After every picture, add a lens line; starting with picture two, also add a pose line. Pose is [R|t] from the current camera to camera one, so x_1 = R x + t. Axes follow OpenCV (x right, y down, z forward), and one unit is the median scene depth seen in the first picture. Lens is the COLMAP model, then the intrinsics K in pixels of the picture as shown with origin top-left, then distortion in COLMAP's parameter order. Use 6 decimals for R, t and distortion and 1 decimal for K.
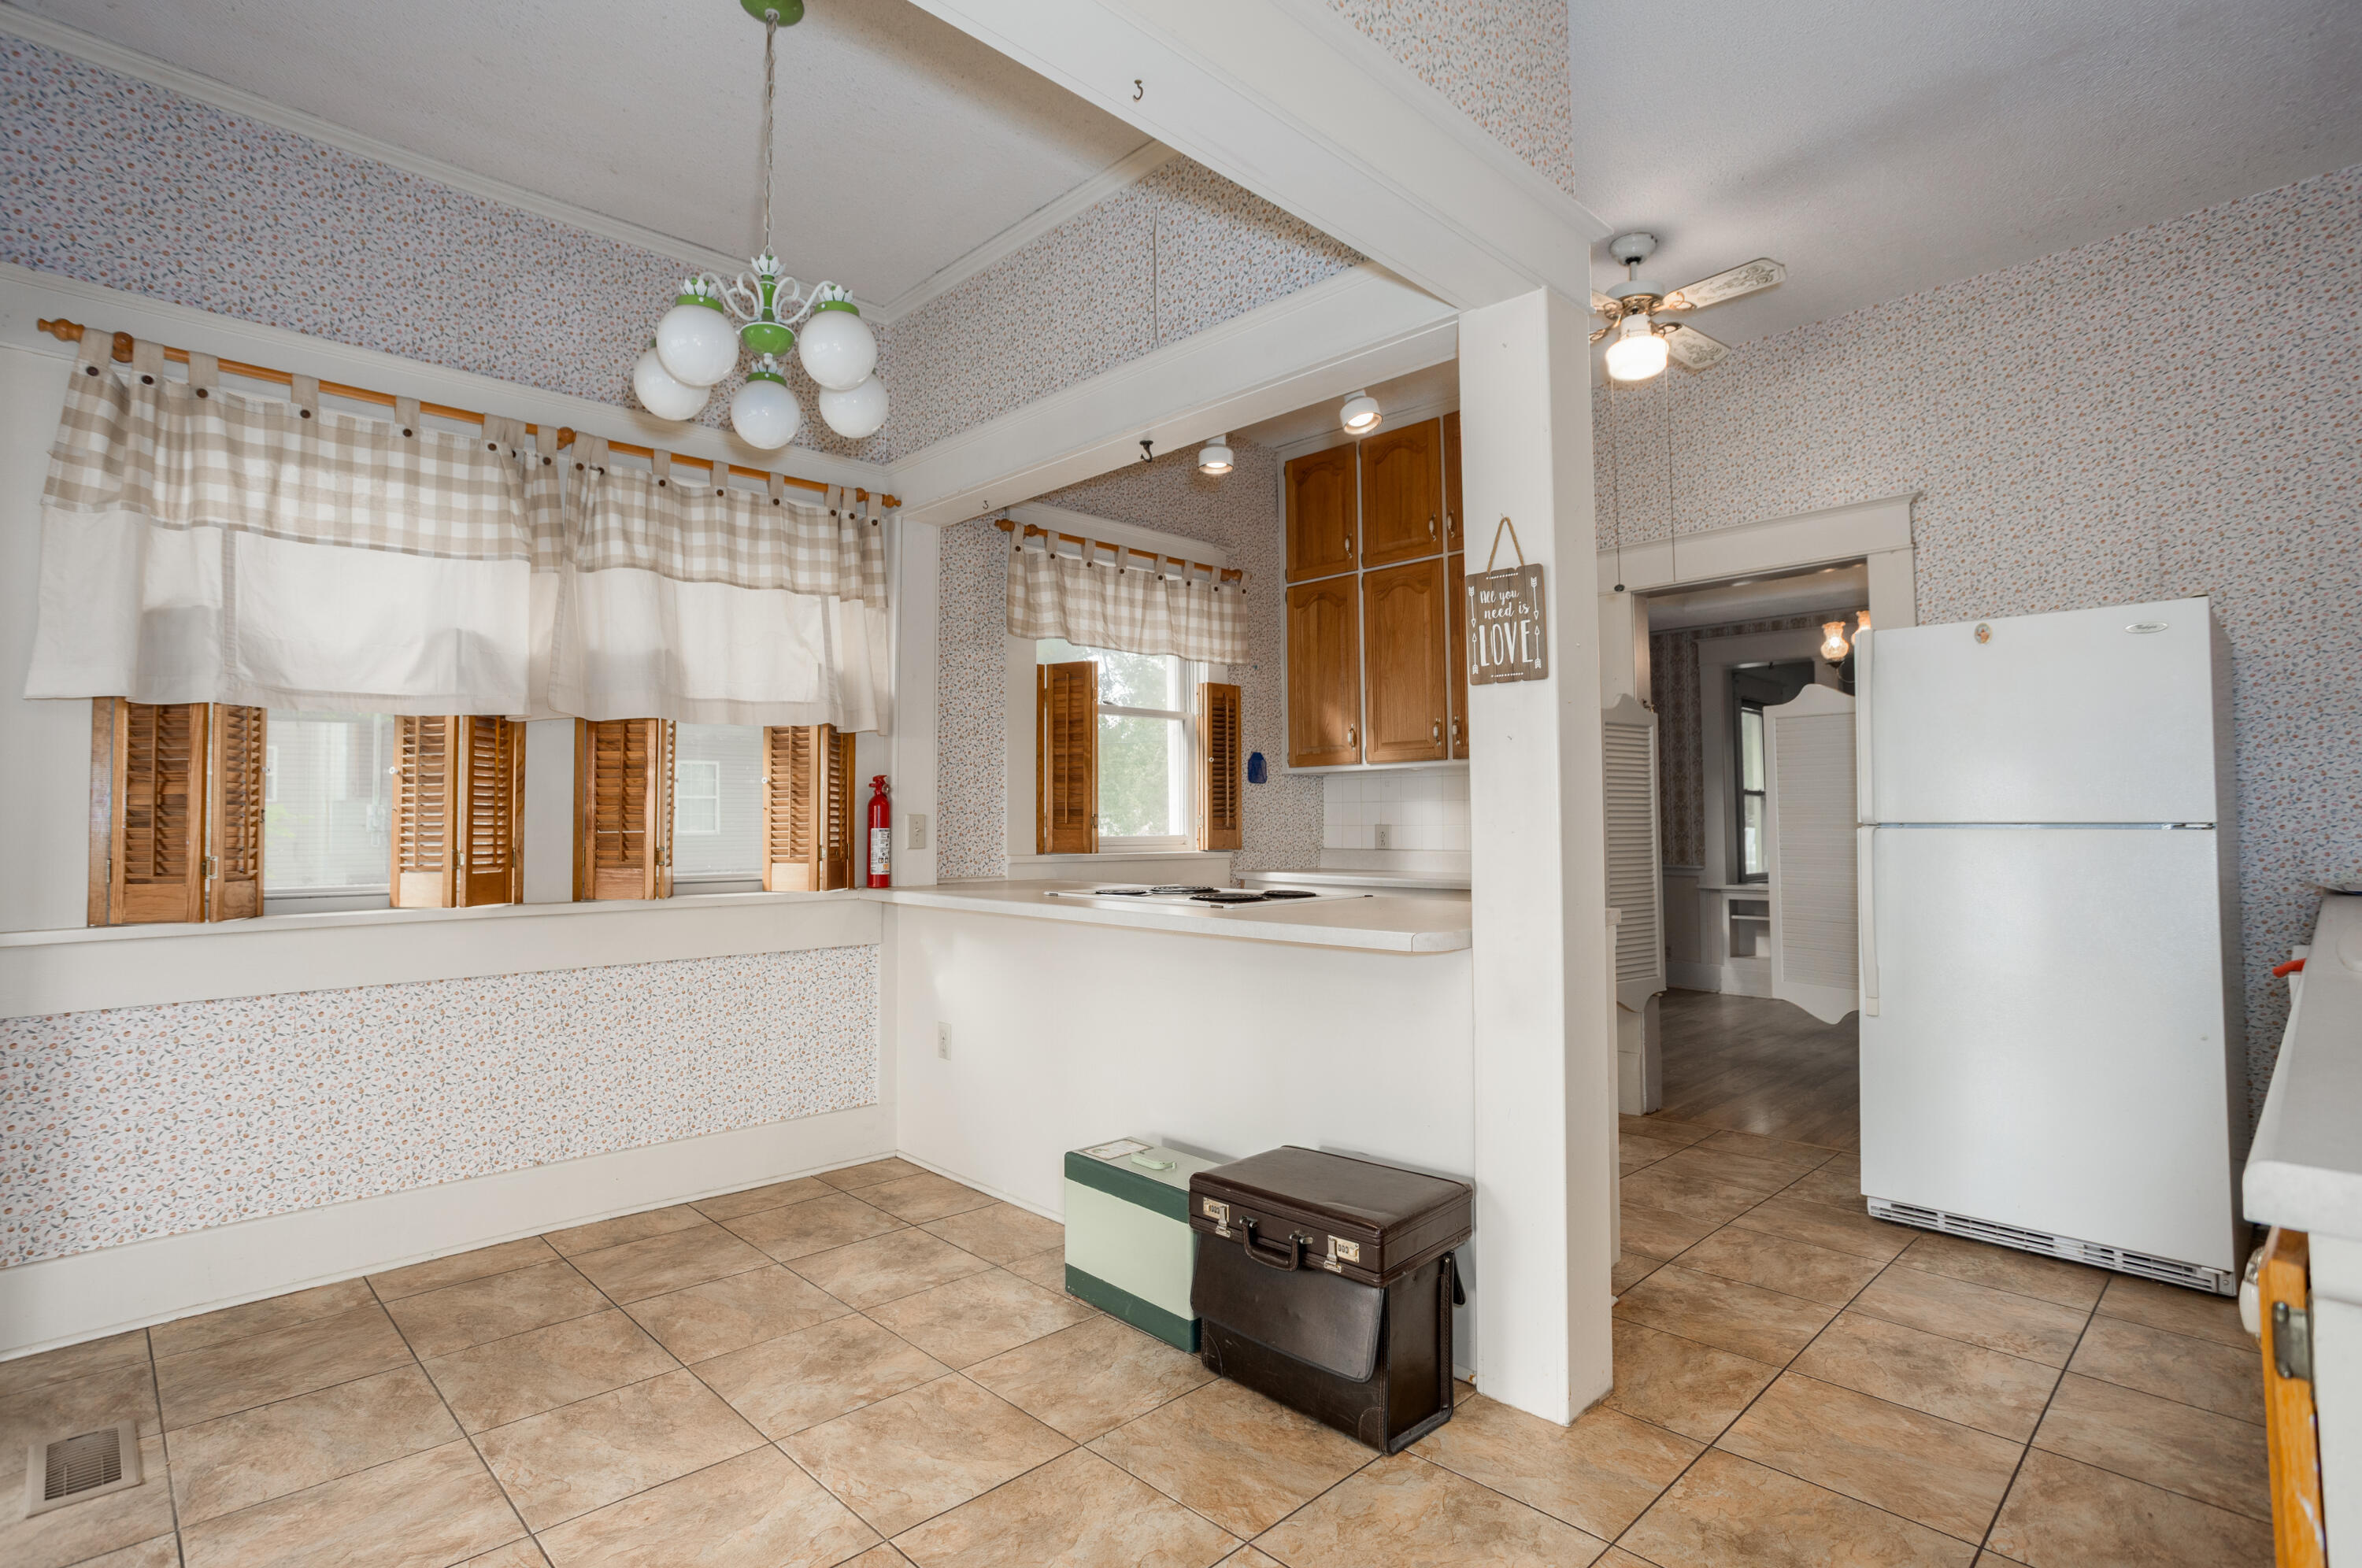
lens RADIAL K [[1135.4, 0, 1128.0], [0, 1135.4, 778.3], [0, 0, 1]] dist [-0.049226, 0.016198]
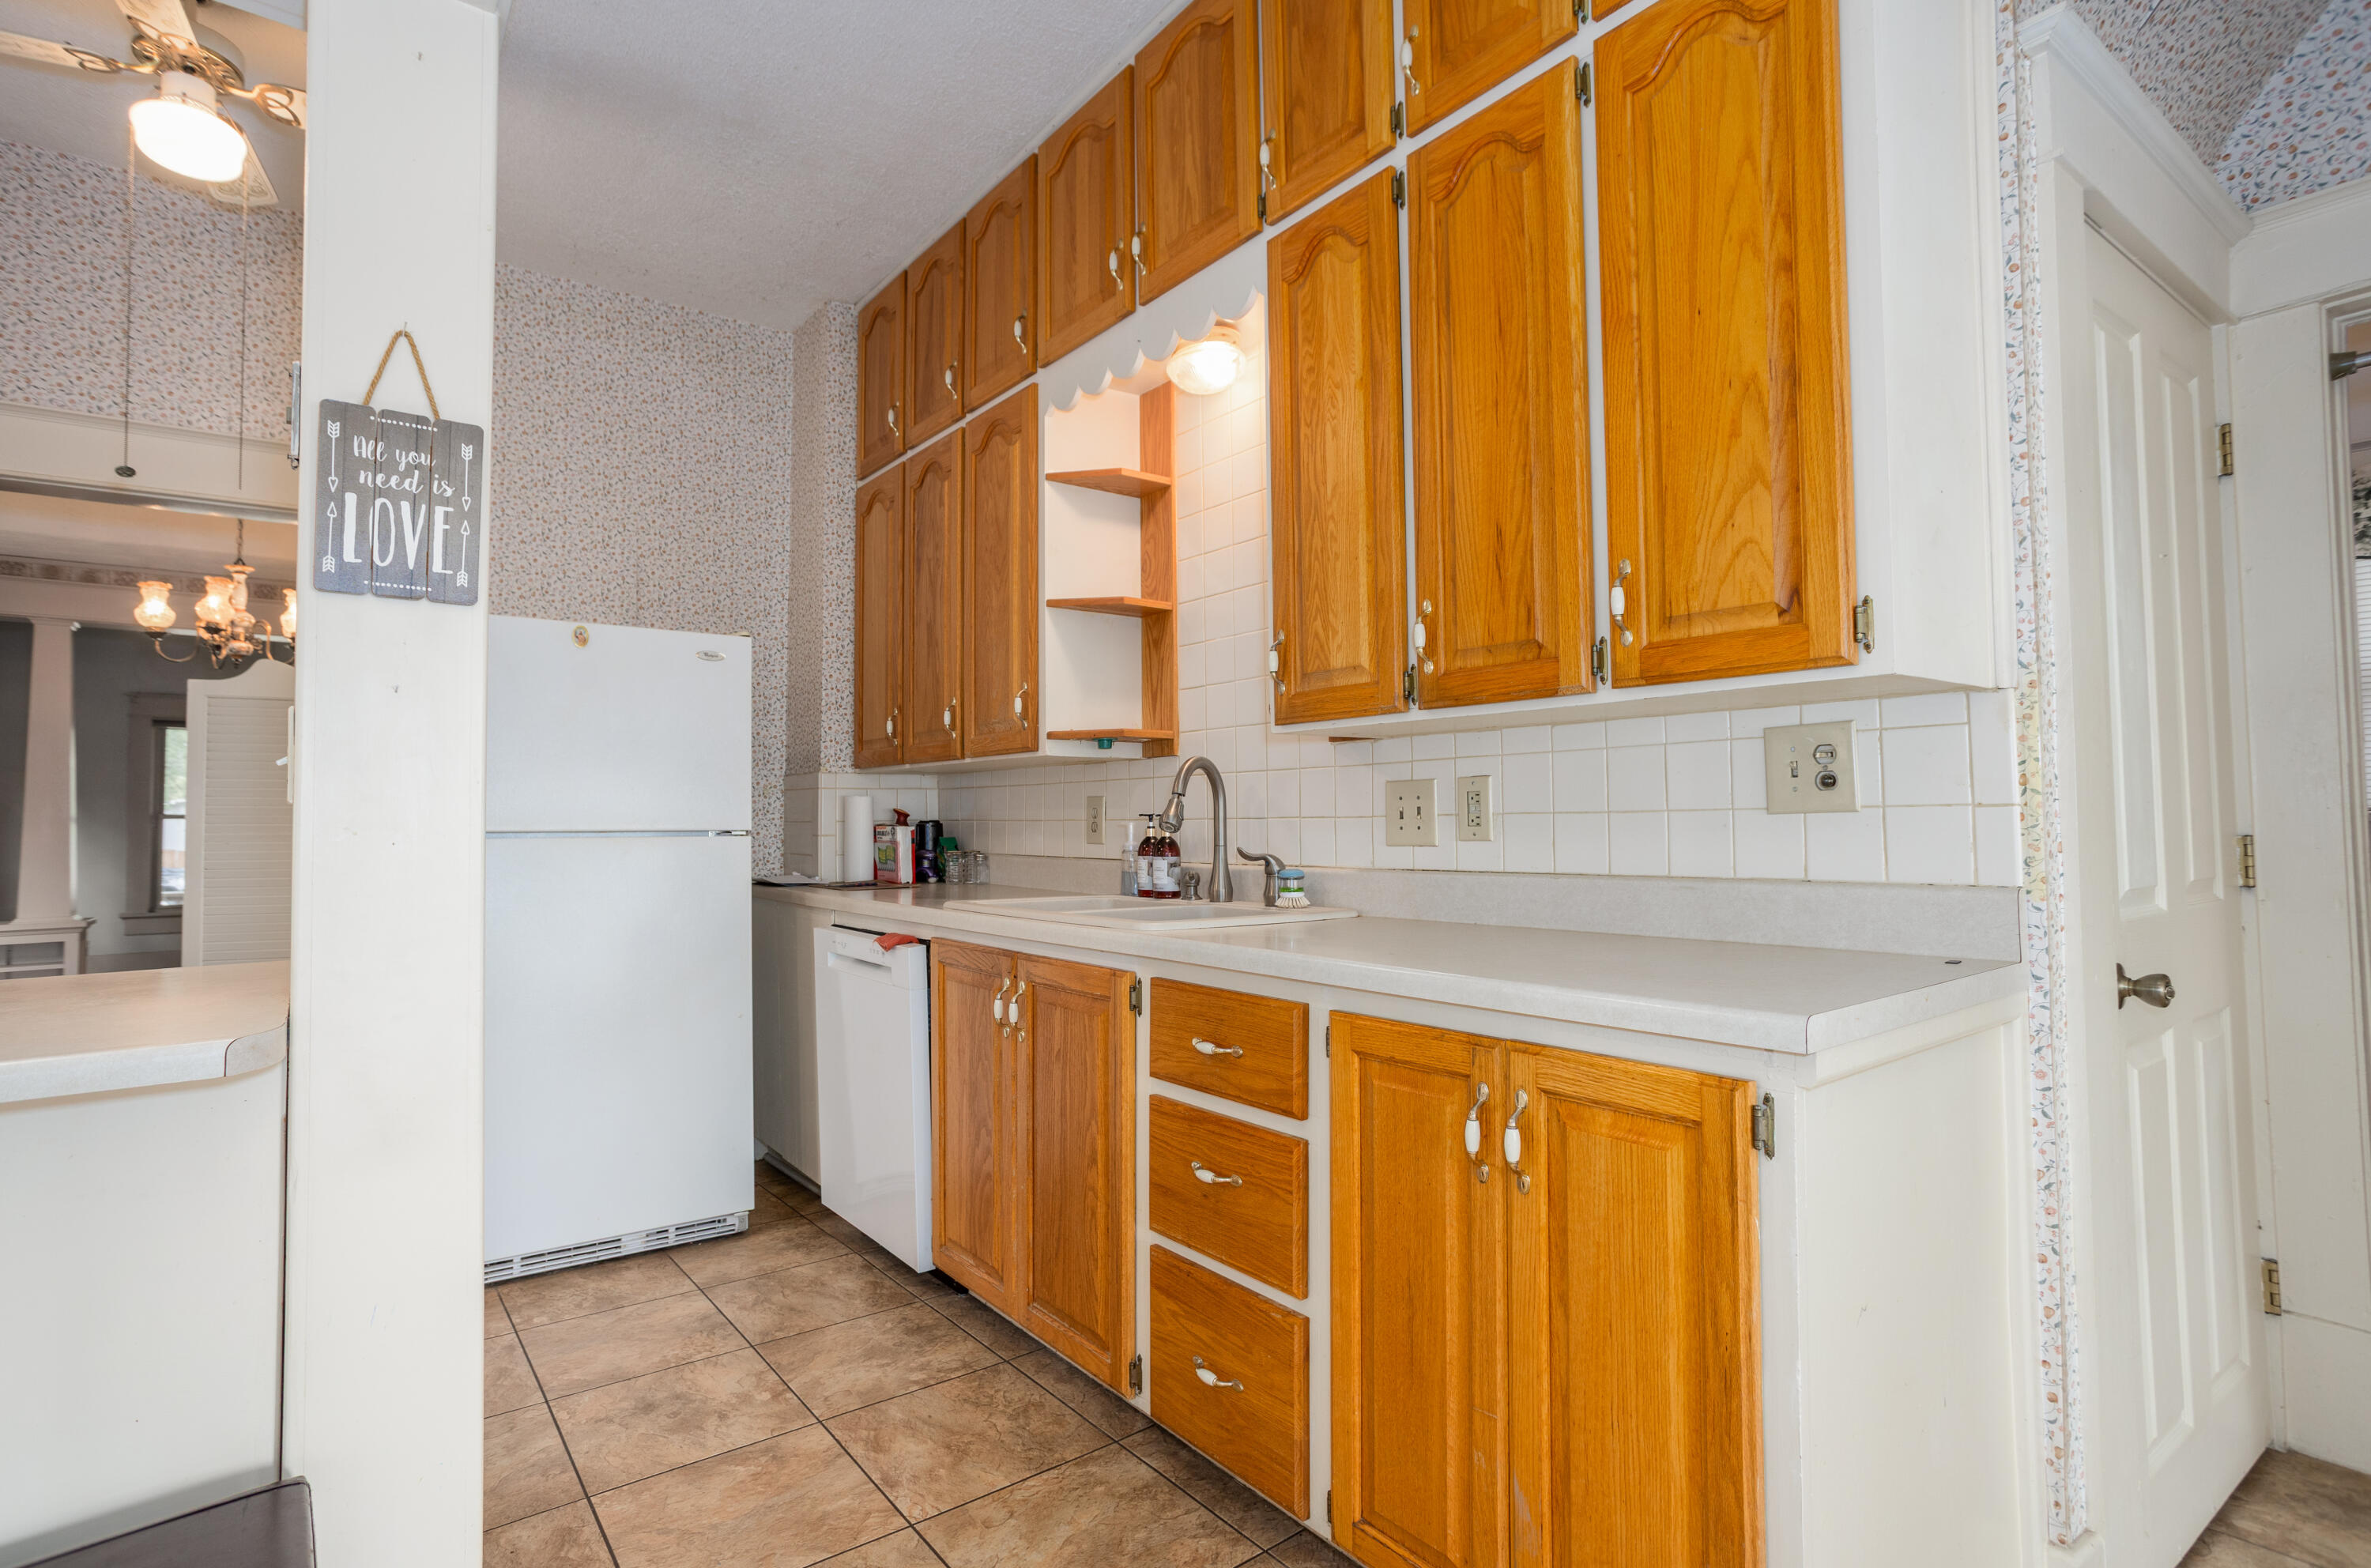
lens RADIAL K [[1163.3, 0, 1162.9], [0, 1163.3, 775.1], [0, 0, 1]] dist [-0.050900, 0.032899]
pose [[0.102764, 0.043441, 0.993757, -0.134343], [-0.027962, 0.998777, -0.040769, 0.014153], [-0.994313, -0.023598, 0.103853, 0.300337]]
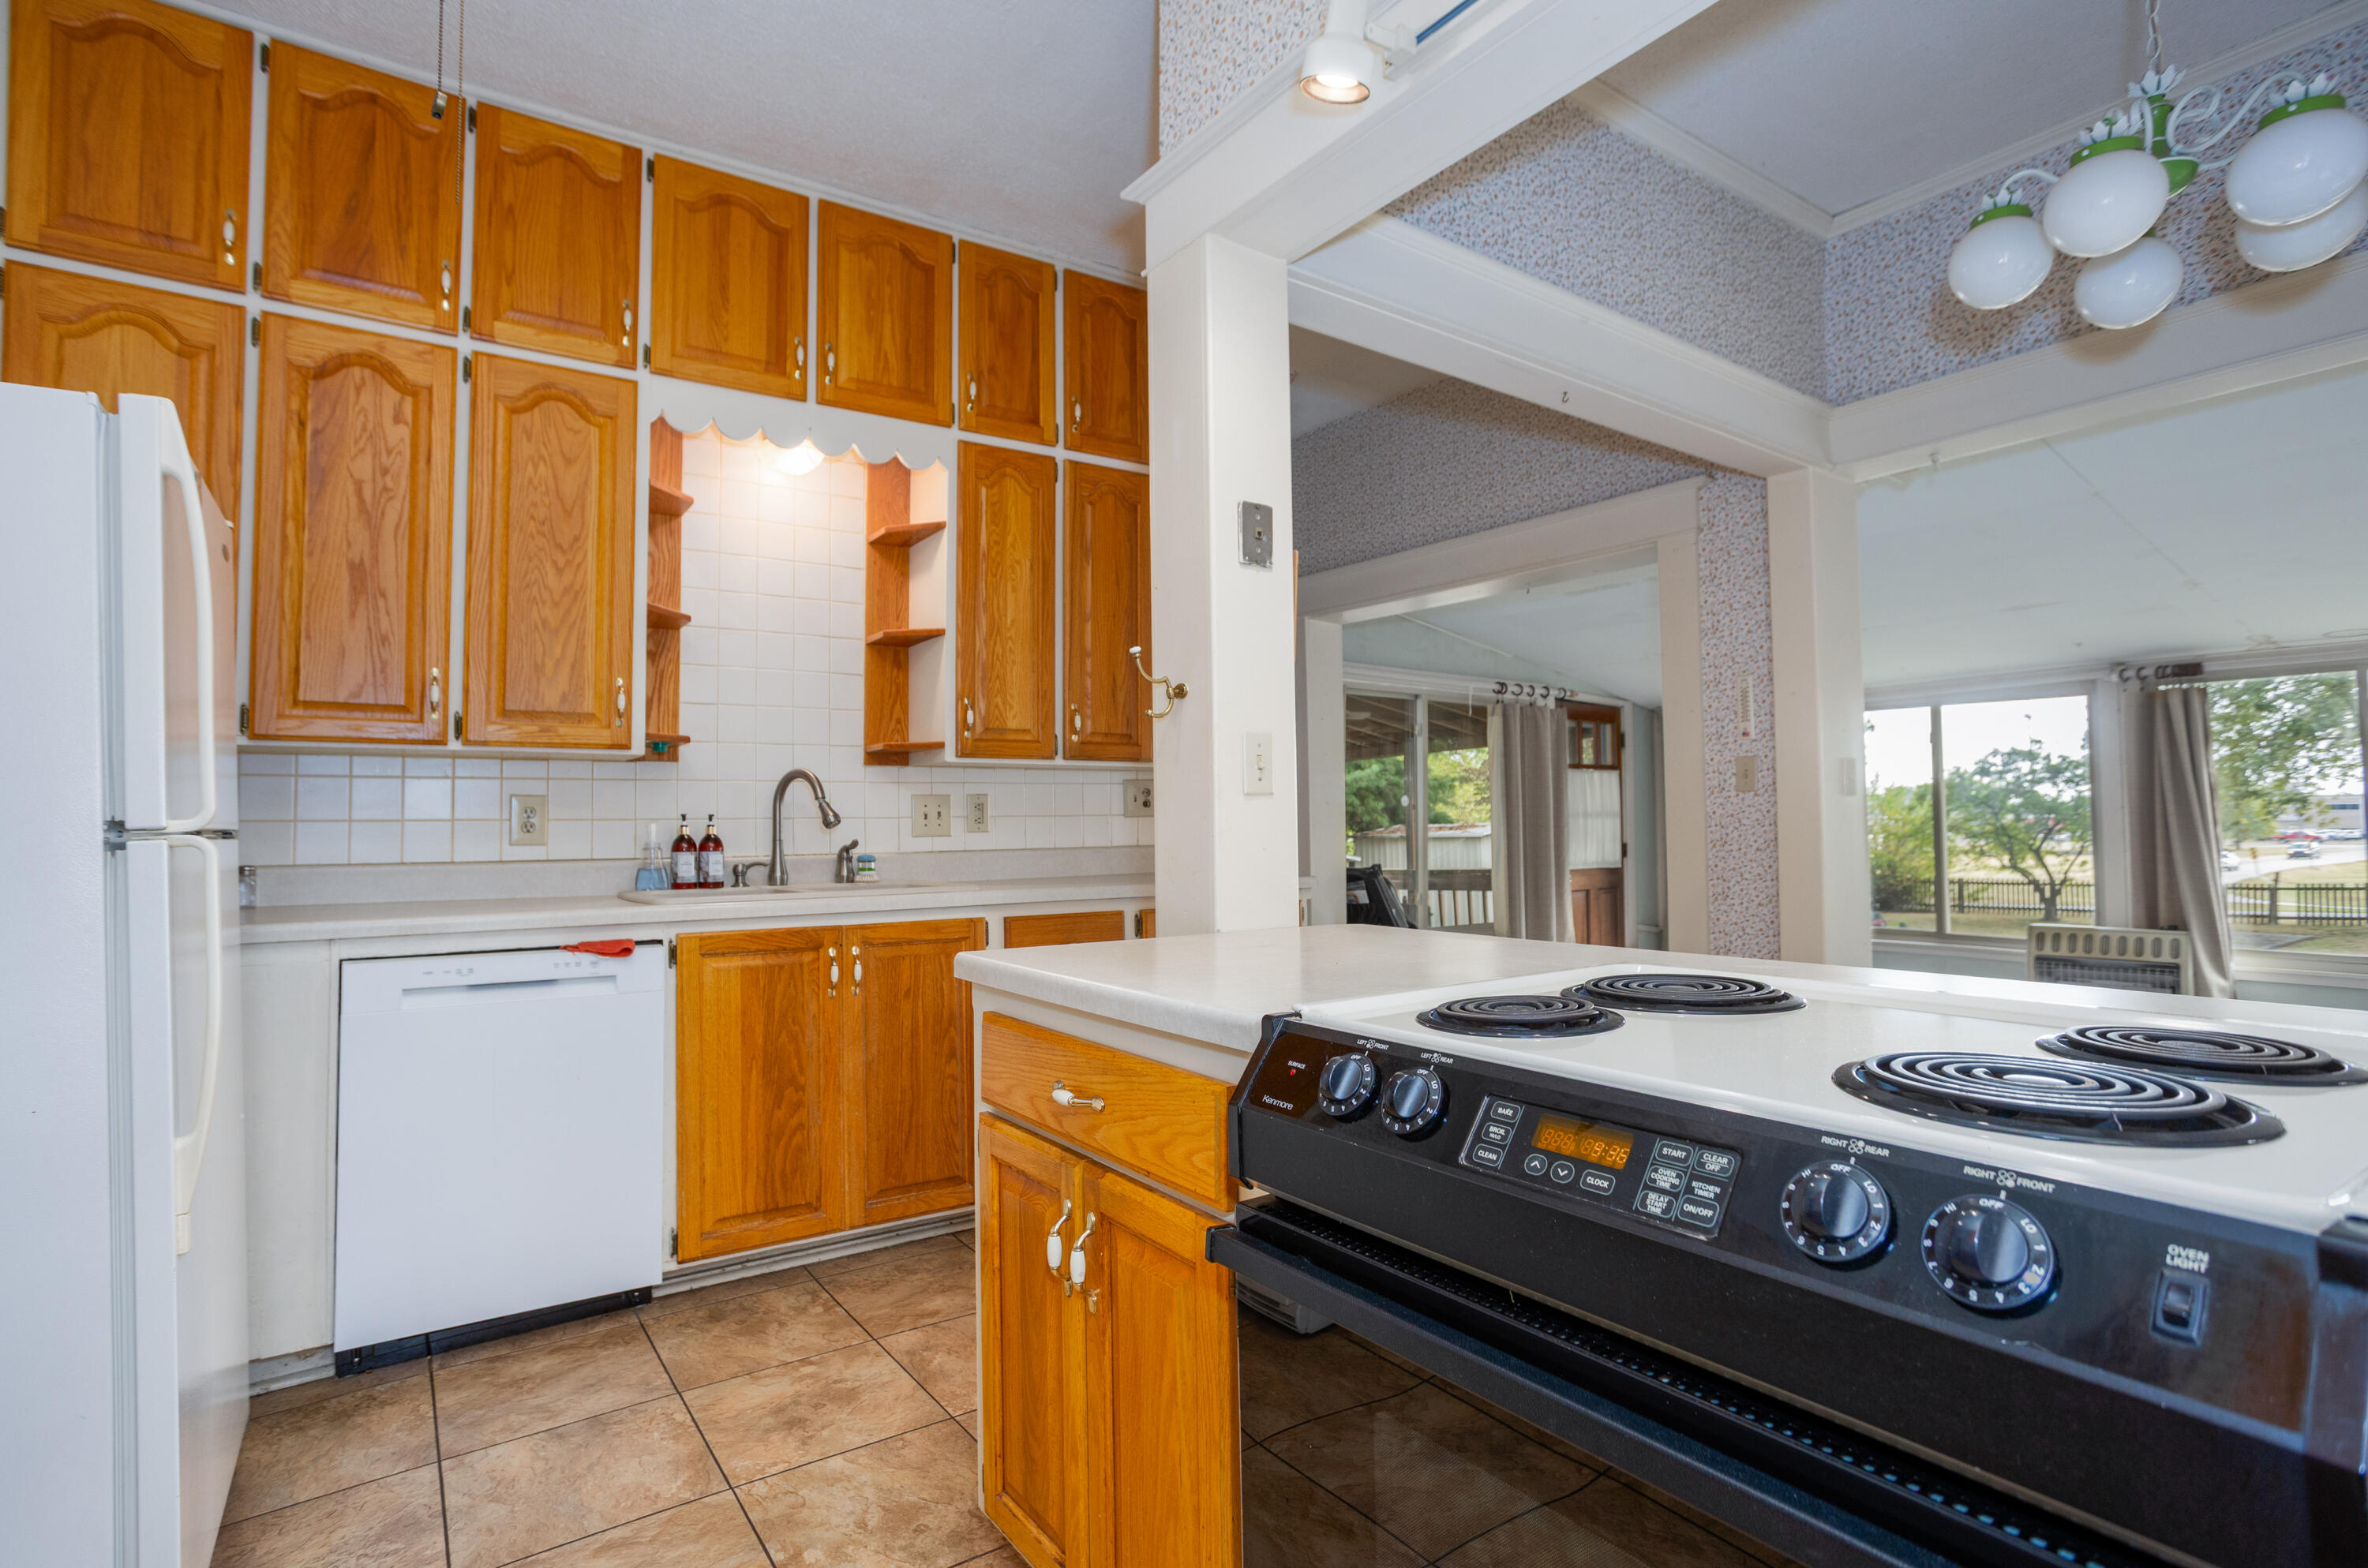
lens RADIAL K [[1161.7, 0, 1161.4], [0, 1161.7, 775.2], [0, 0, 1]] dist [-0.050900, 0.032899]
pose [[-0.990486, 0.021247, 0.135962, 0.170706], [0.010522, 0.996810, -0.079116, 0.050439], [-0.137210, -0.076933, -0.987550, 1.165019]]
